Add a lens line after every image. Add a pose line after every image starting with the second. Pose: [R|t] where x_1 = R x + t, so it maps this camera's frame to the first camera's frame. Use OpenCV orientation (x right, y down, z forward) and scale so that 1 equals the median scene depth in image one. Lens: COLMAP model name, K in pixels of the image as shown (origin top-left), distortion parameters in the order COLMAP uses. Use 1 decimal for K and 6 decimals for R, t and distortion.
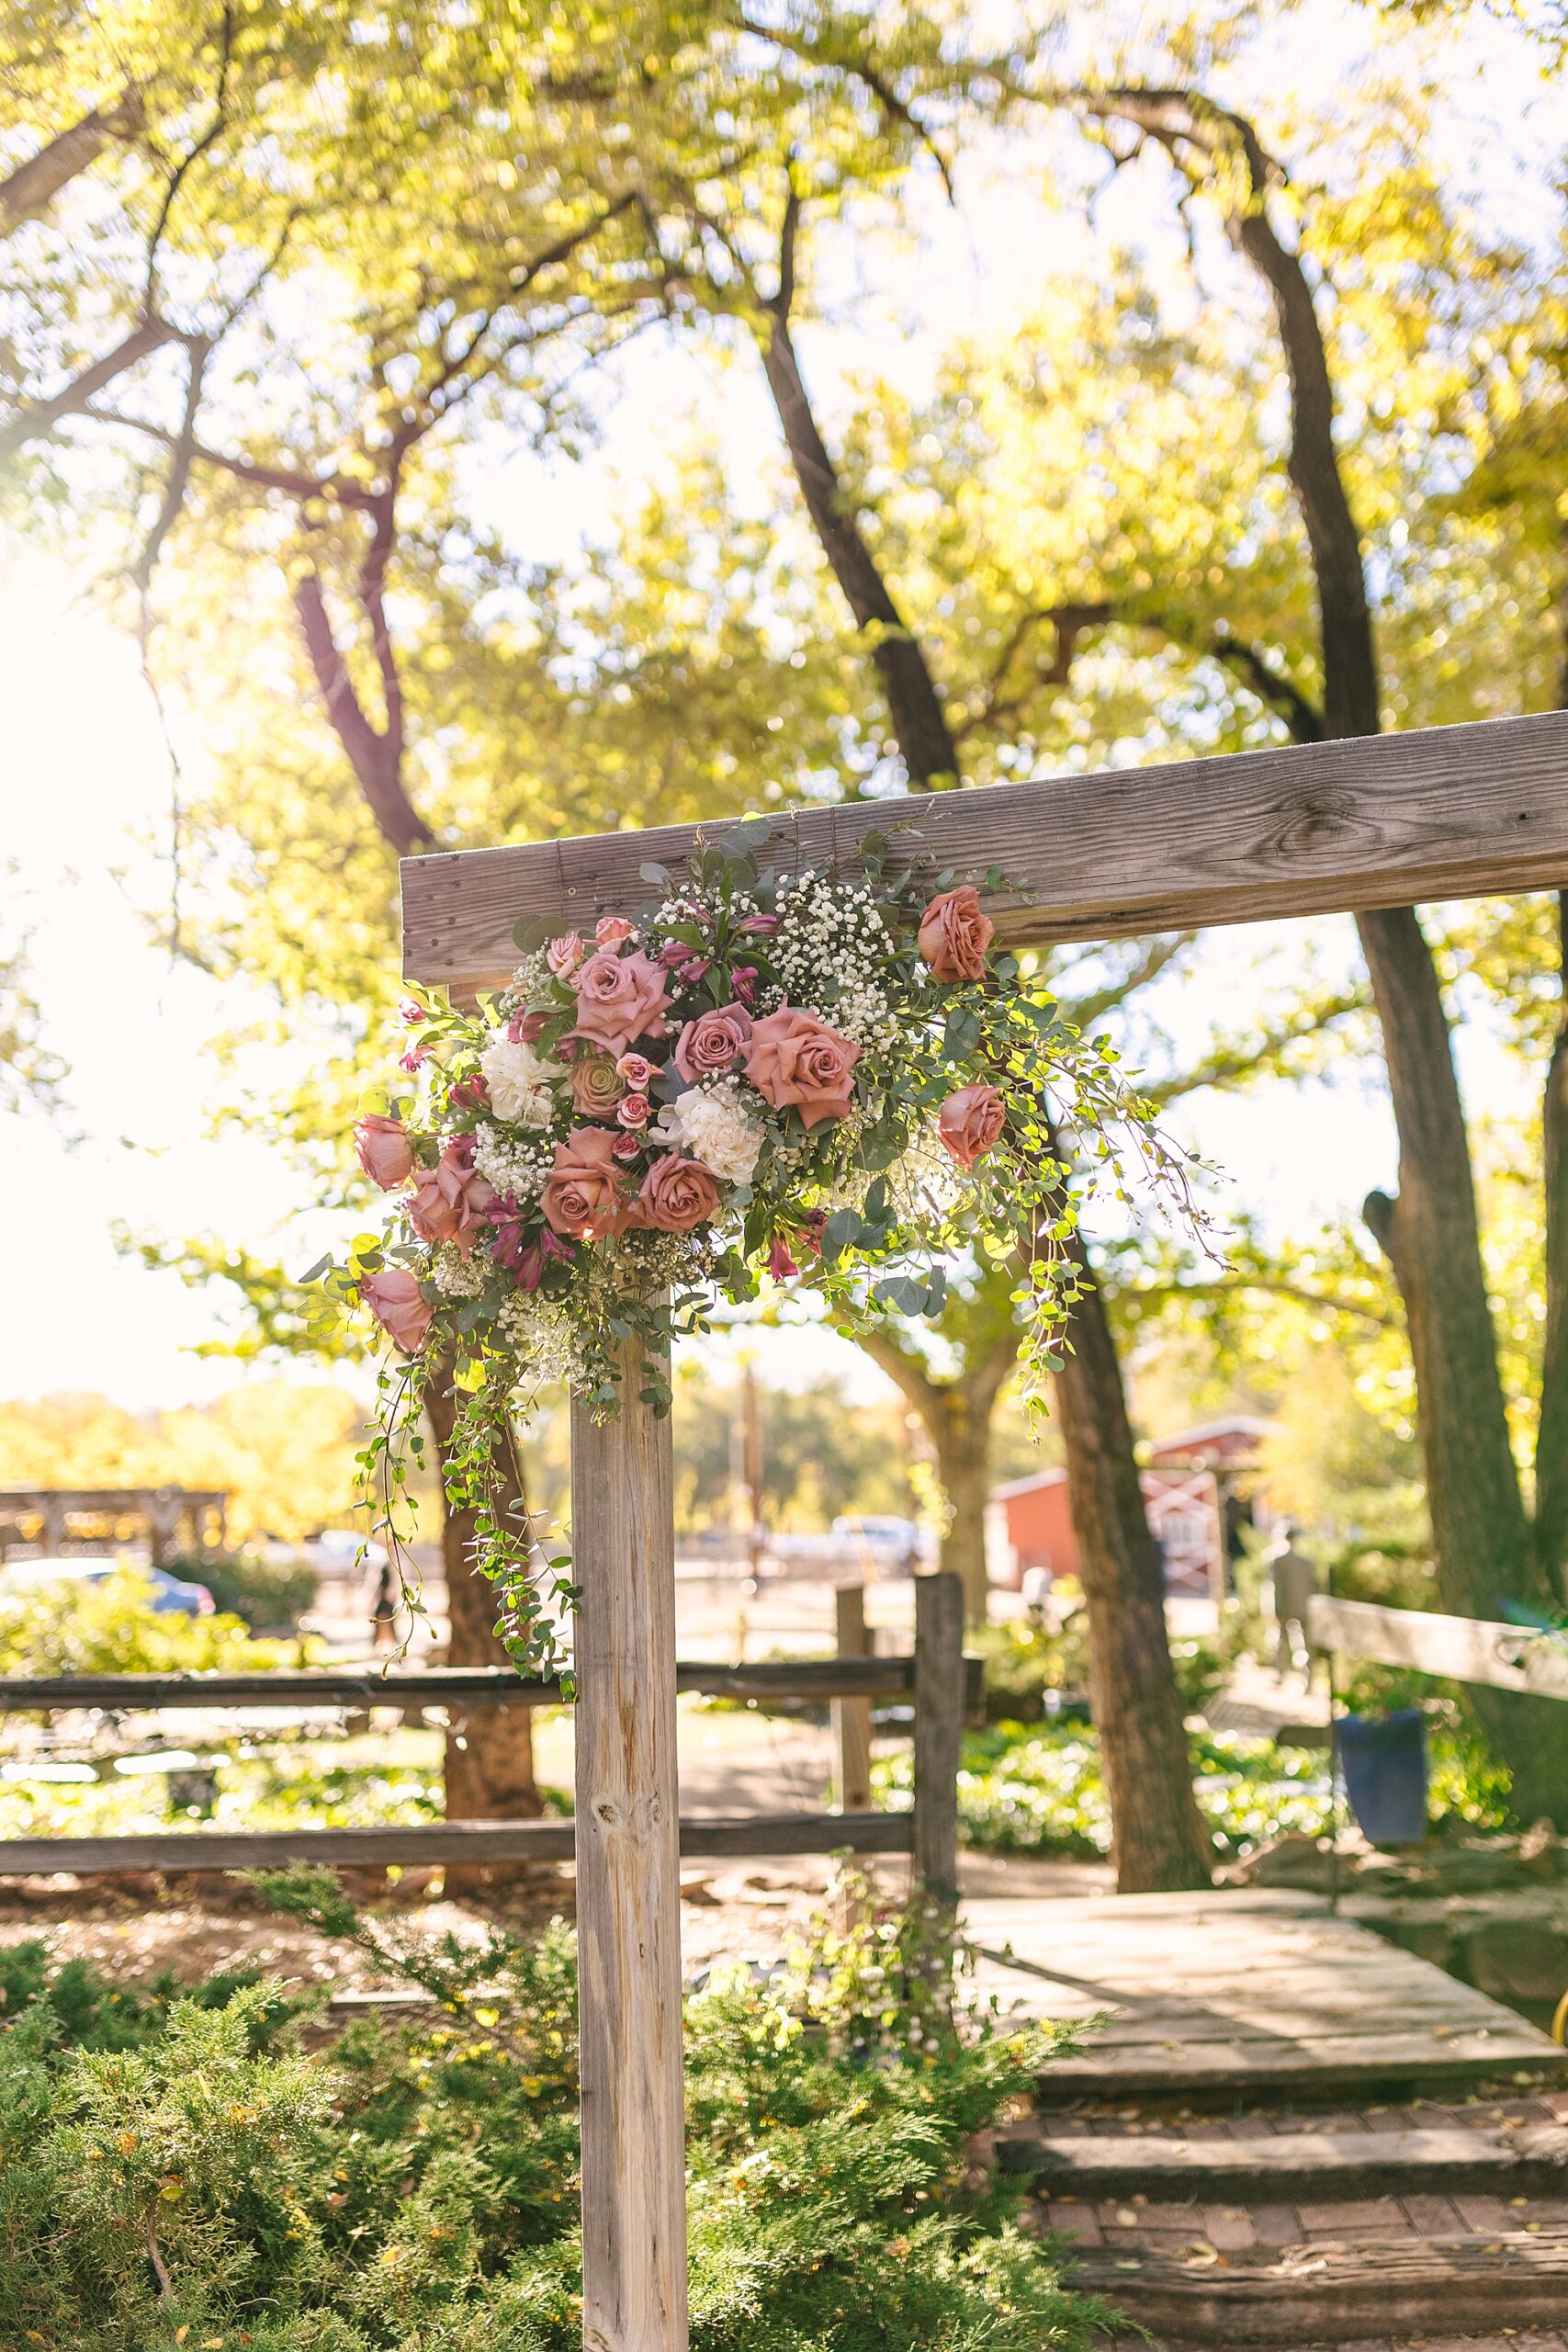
lens RADIAL K [[2260.6, 0, 774.3], [0, 2260.6, 1176.8], [0, 0, 1]] dist [-0.004479, 0.000000]
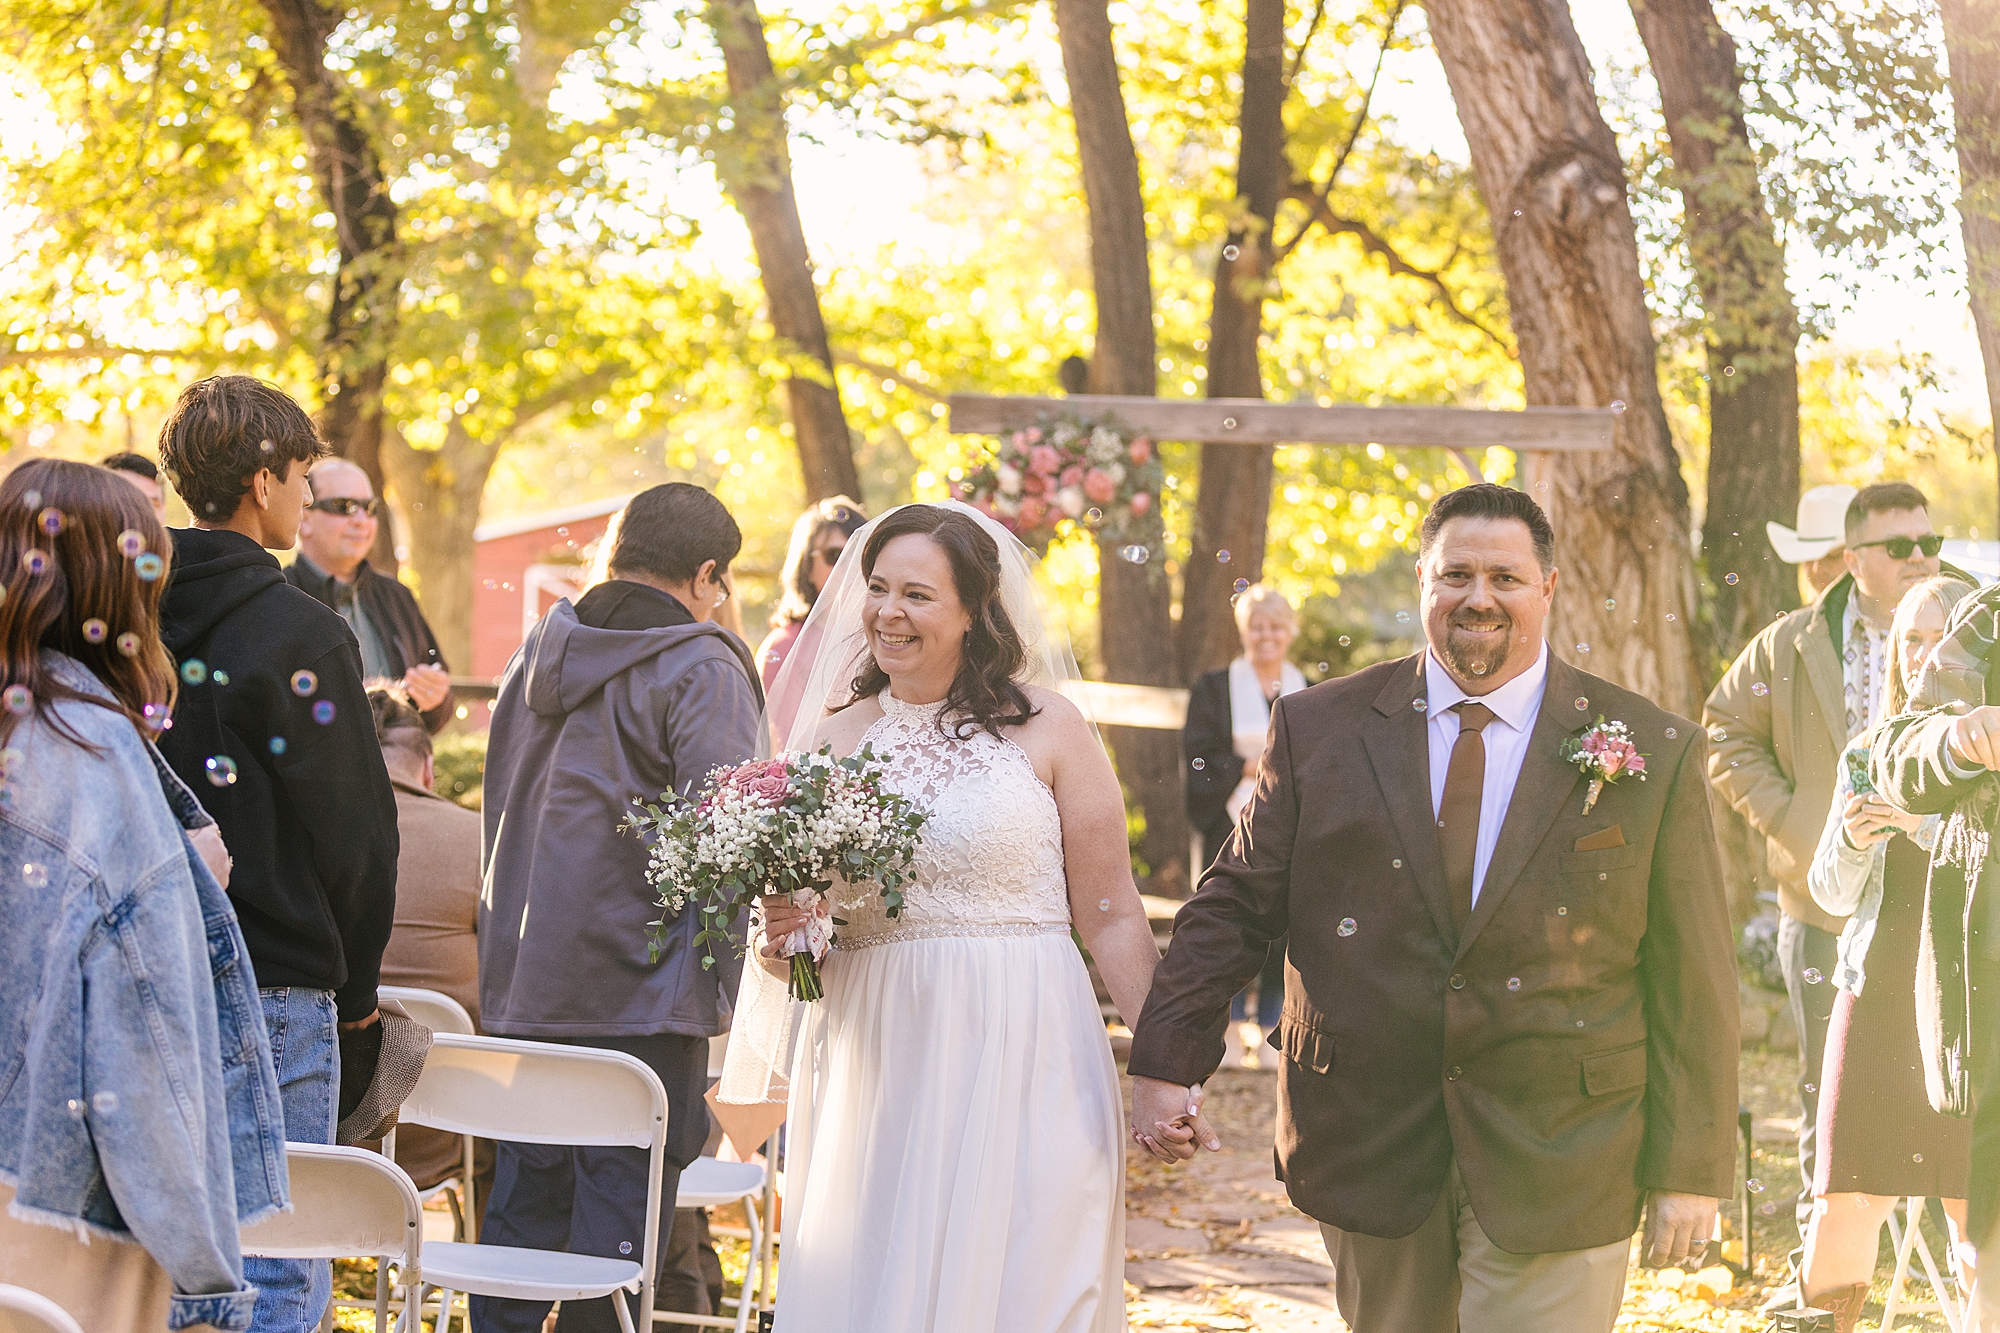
lens RADIAL K [[4098.7, 0, 992.9], [0, 4098.7, 650.0], [0, 0, 1]] dist [-0.016602, 0.000000]
pose [[0.949315, 0.046233, 0.310908, -2.042815], [-0.093171, 0.986061, 0.137854, -0.638913], [-0.300201, -0.159834, 0.940389, -4.830780]]
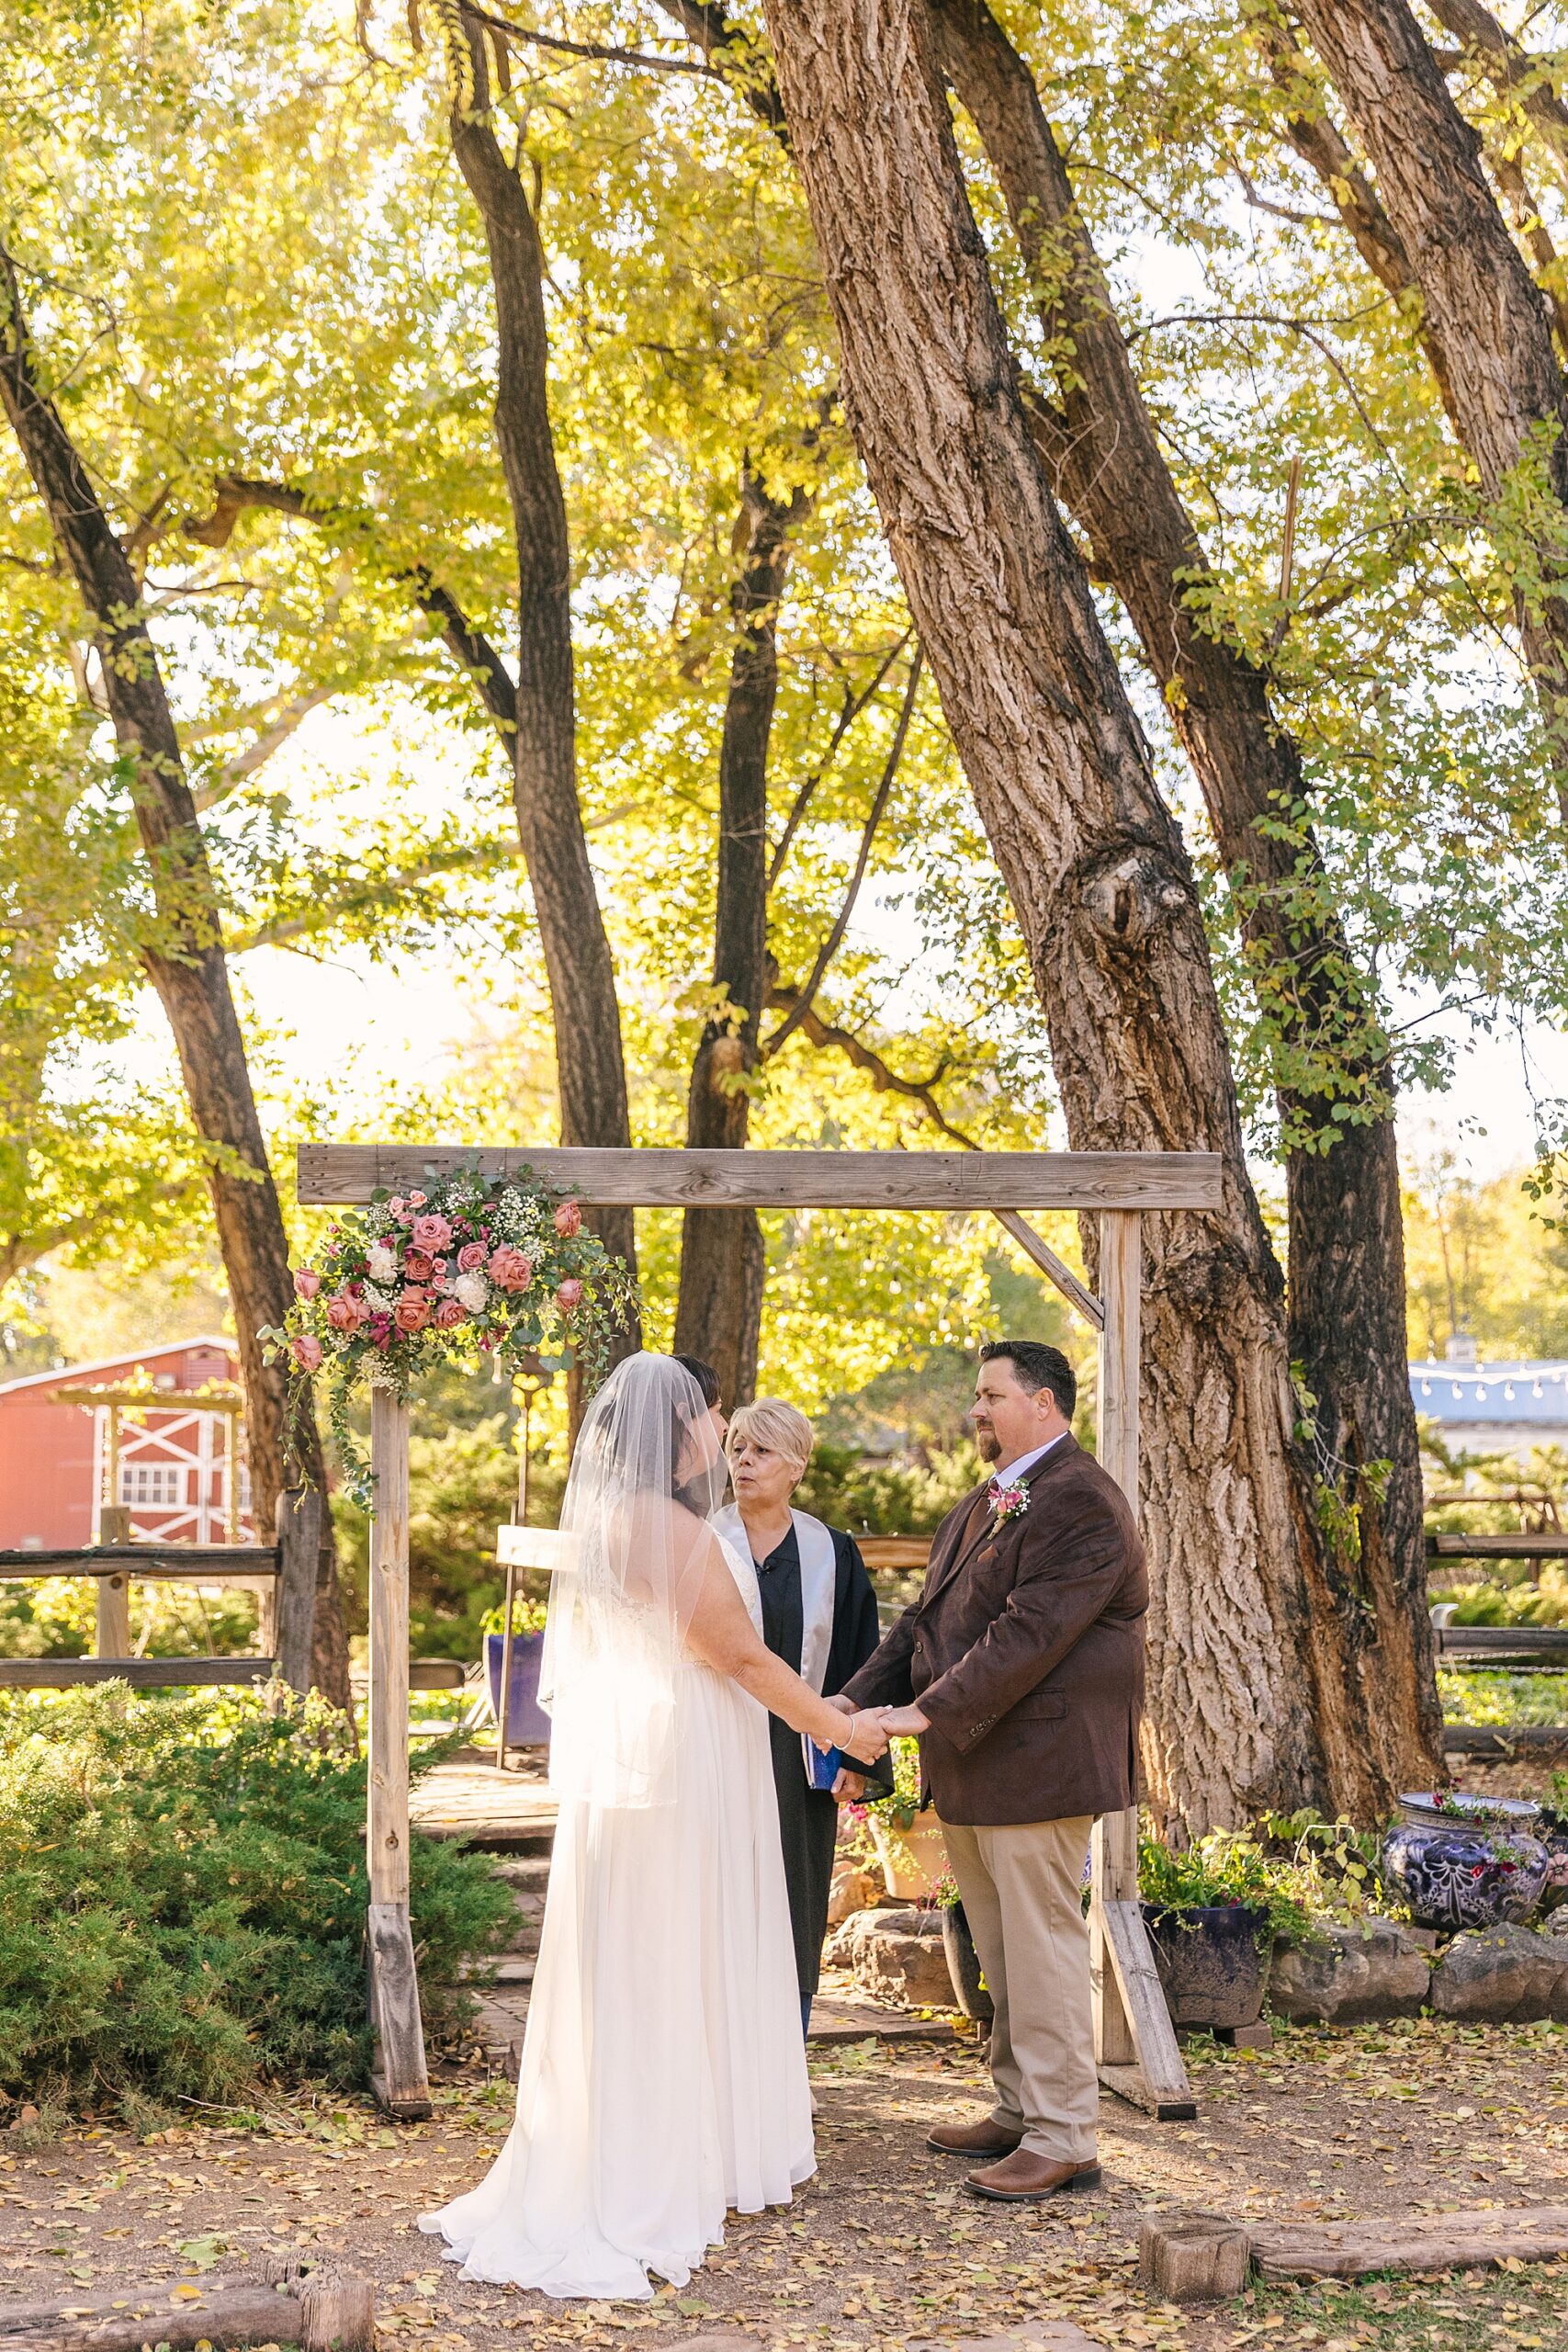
lens RADIAL K [[3393.0, 0, 734.7], [0, 3393.0, 1175.0], [0, 0, 1]] dist [-0.036826, 0.000000]
pose [[0.930571, 0.057946, 0.361498, -1.076387], [-0.080577, 0.995600, 0.047833, -0.339027], [-0.357136, -0.073641, 0.931145, -2.488976]]
